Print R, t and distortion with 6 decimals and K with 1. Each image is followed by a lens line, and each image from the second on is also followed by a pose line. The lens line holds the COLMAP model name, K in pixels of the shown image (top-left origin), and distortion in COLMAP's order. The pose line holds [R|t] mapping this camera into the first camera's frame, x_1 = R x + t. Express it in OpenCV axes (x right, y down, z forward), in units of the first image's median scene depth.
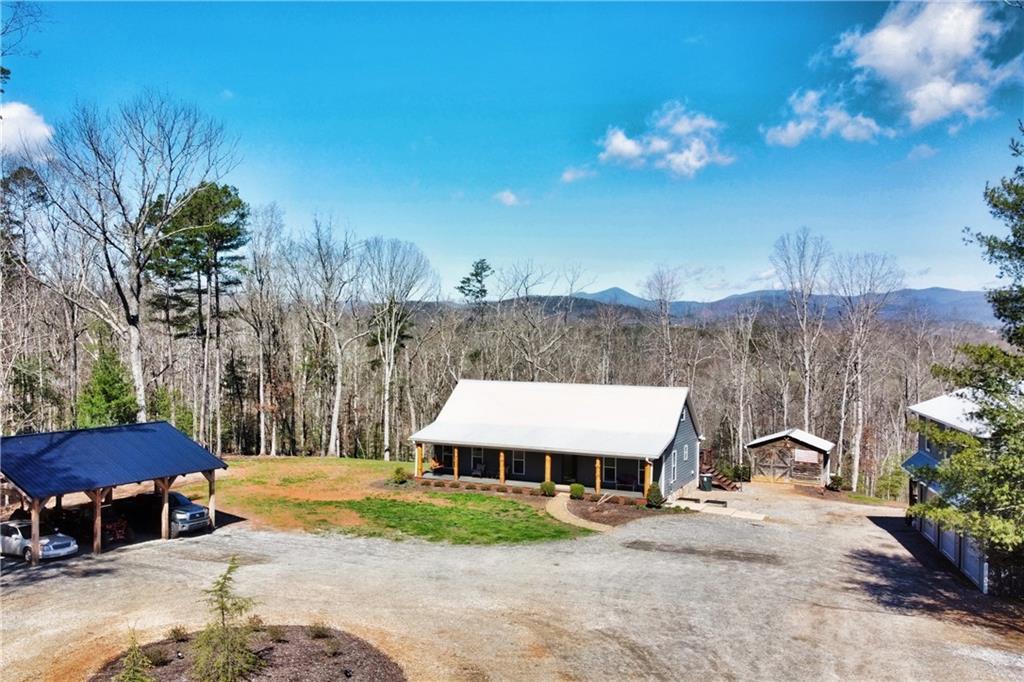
lens RADIAL K [[900.5, 0, 459.2], [0, 900.5, 339.2], [0, 0, 1]] dist [-0.001407, -0.000624]
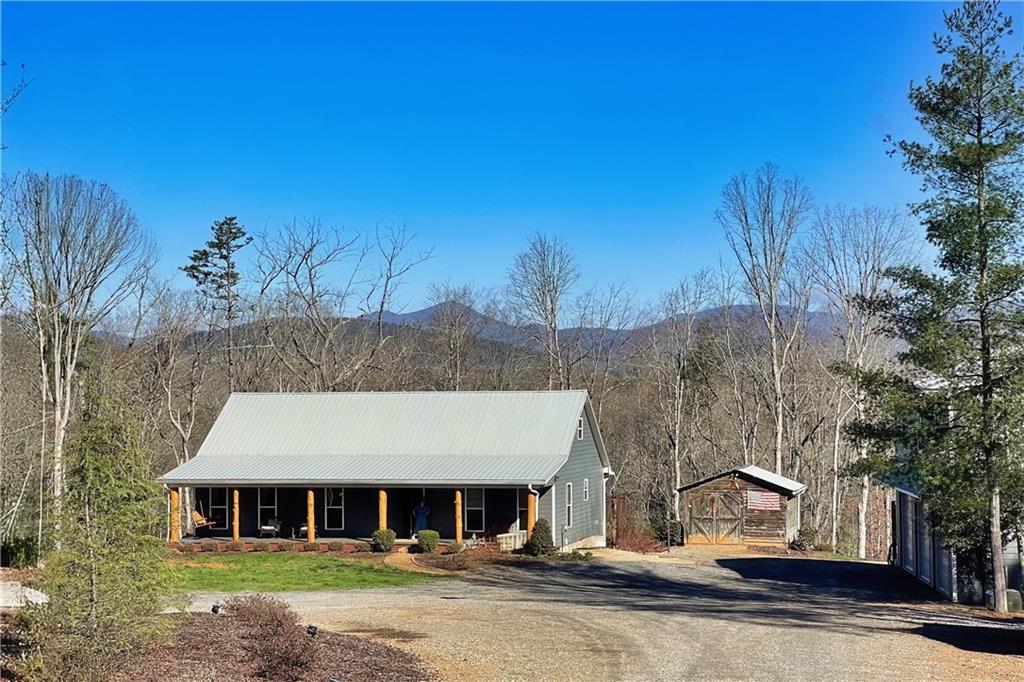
lens RADIAL K [[1859.5, 0, 512.0], [0, 1859.5, 341.0], [0, 0, 1]] dist [0.190777, 0.124567]
pose [[0.978732, -0.008410, 0.204971, -0.074397], [0.016211, 0.999205, -0.036413, 0.059280], [-0.204502, 0.038962, 0.978091, -0.304494]]
